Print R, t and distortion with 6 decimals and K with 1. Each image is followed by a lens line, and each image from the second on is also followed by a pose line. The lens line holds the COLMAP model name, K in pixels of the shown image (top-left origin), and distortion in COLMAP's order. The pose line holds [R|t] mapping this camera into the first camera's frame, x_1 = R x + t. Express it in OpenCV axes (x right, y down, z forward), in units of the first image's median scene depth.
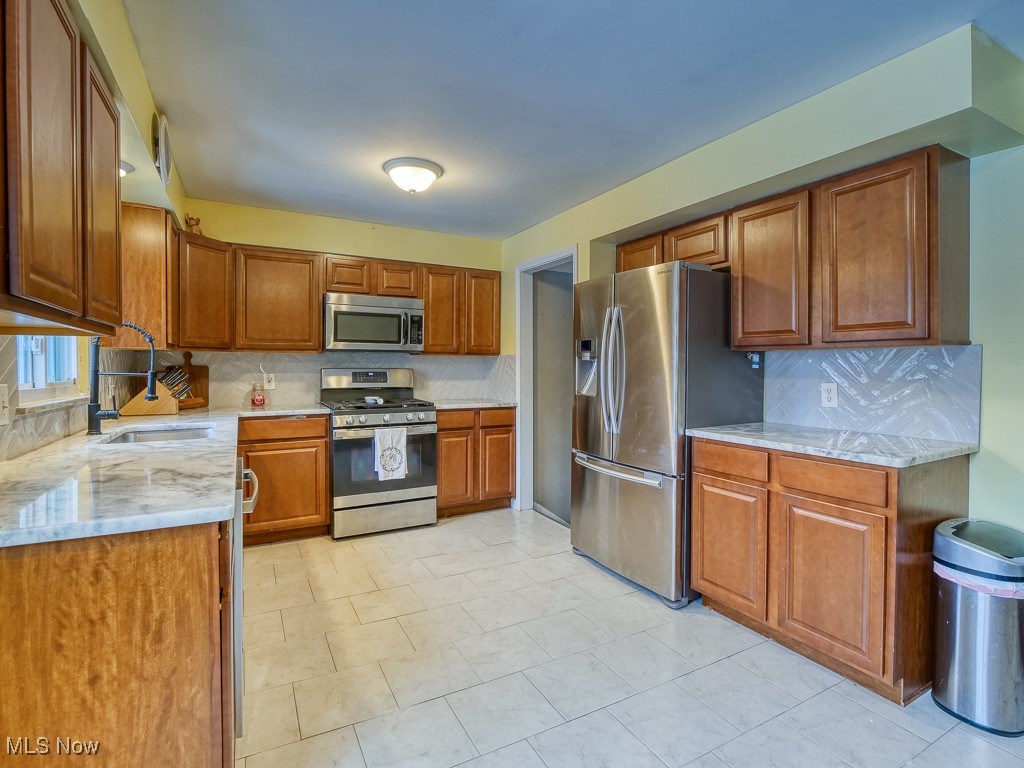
lens RADIAL K [[504.0, 0, 505.8], [0, 504.0, 378.7], [0, 0, 1]] dist [-0.012354, -0.000911]
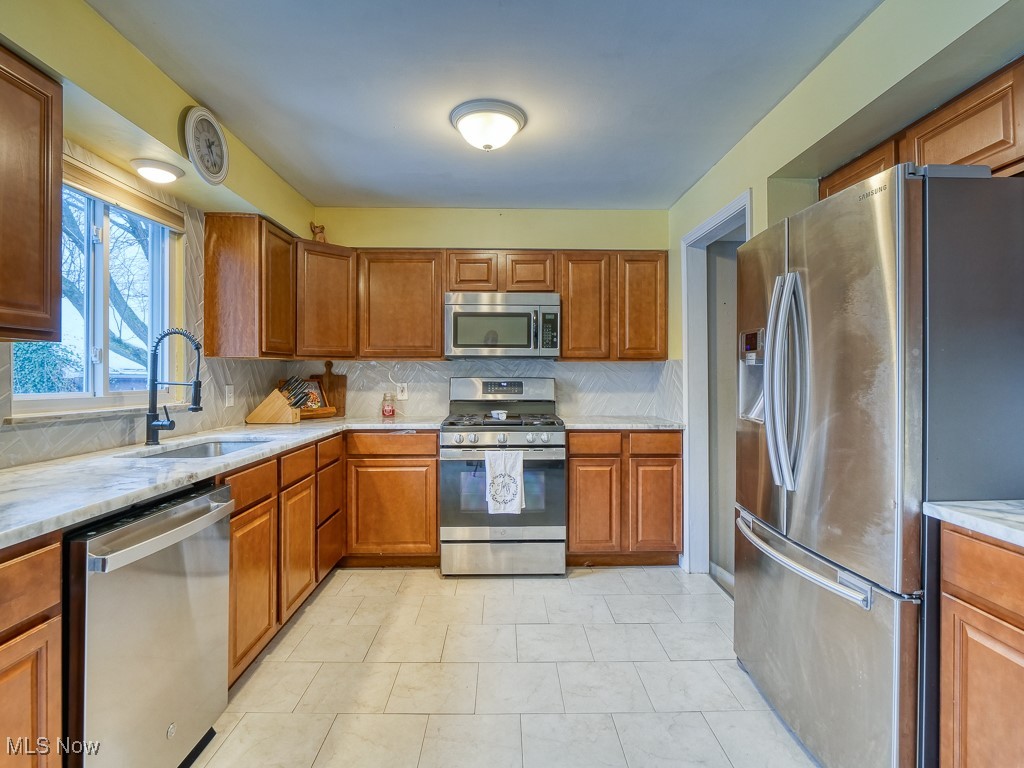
lens RADIAL K [[504.0, 0, 515.5], [0, 504.0, 375.5], [0, 0, 1]] dist [-0.012354, -0.000911]
pose [[0.889962, -0.001008, -0.456034, 0.167381], [-0.009817, 0.999723, -0.021367, -0.006880], [0.455929, 0.023493, 0.889706, 0.282975]]
